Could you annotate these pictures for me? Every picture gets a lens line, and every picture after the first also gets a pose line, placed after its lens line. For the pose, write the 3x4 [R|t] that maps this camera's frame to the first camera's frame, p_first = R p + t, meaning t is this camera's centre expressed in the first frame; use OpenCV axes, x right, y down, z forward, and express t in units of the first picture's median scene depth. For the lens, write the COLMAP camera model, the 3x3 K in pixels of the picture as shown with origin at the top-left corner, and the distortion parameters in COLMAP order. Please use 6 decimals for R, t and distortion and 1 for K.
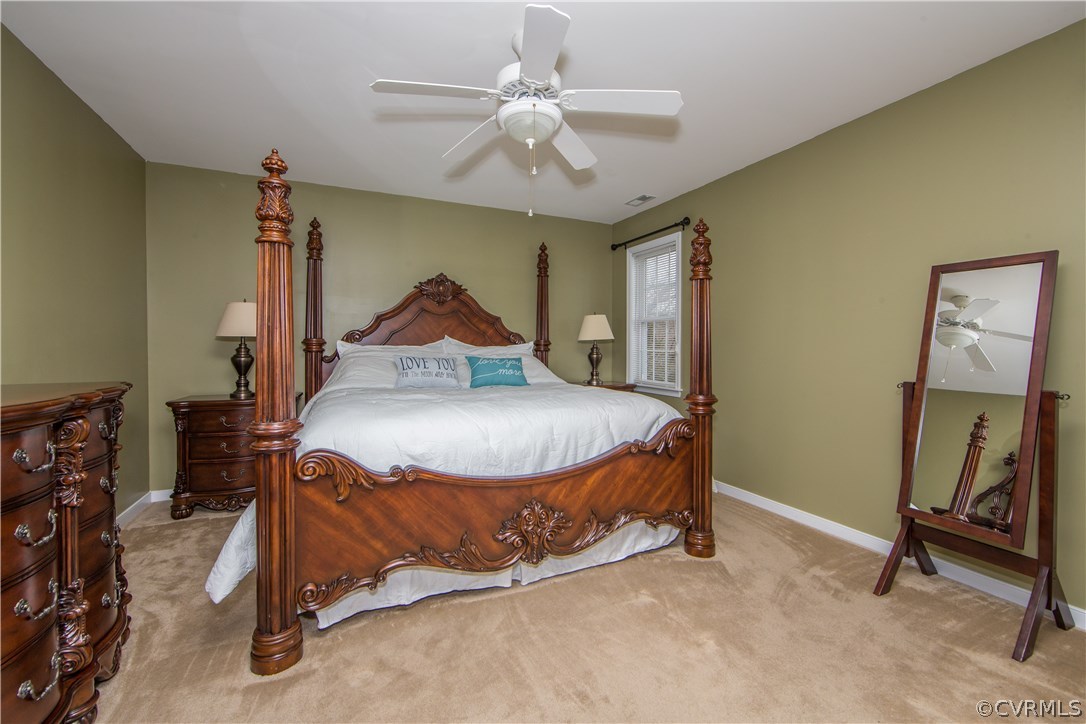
lens RADIAL K [[432.3, 0, 537.6], [0, 432.3, 358.0], [0, 0, 1]] dist [-0.001616, -0.000161]
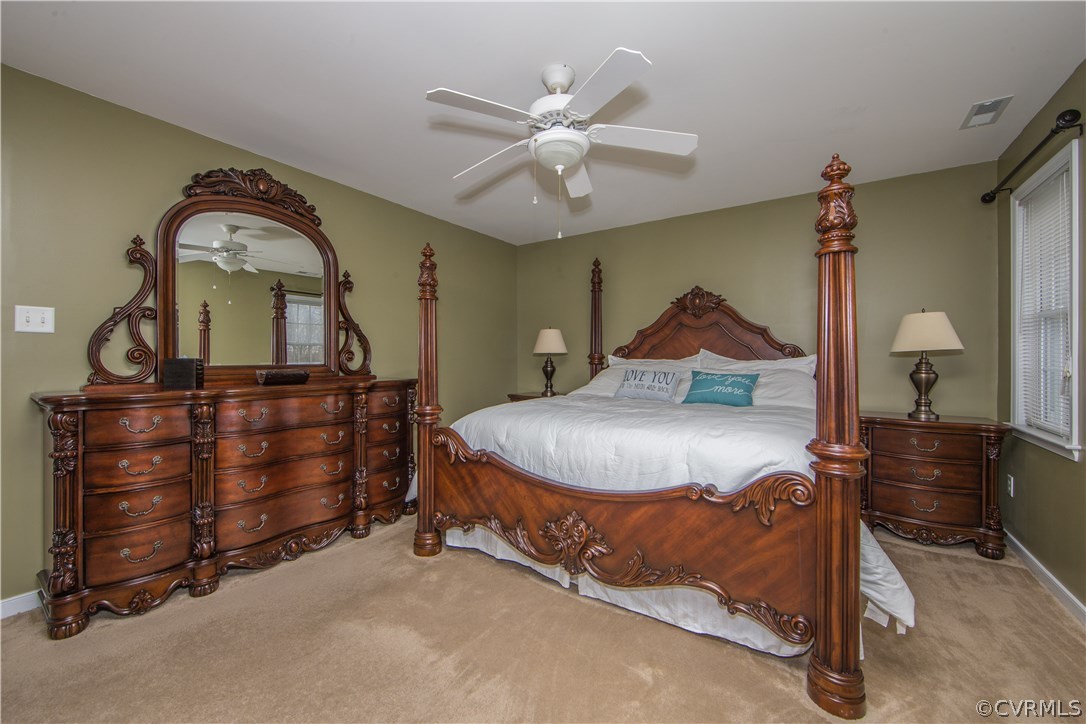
lens RADIAL K [[427.7, 0, 543.0], [0, 427.7, 360.0], [0, 0, 1]] dist [-0.013362, -0.000081]
pose [[0.520222, 0.003763, -0.854023, 0.670688], [-0.025279, 0.999620, -0.010994, -0.012616], [0.853657, 0.027309, 0.520119, 0.334231]]
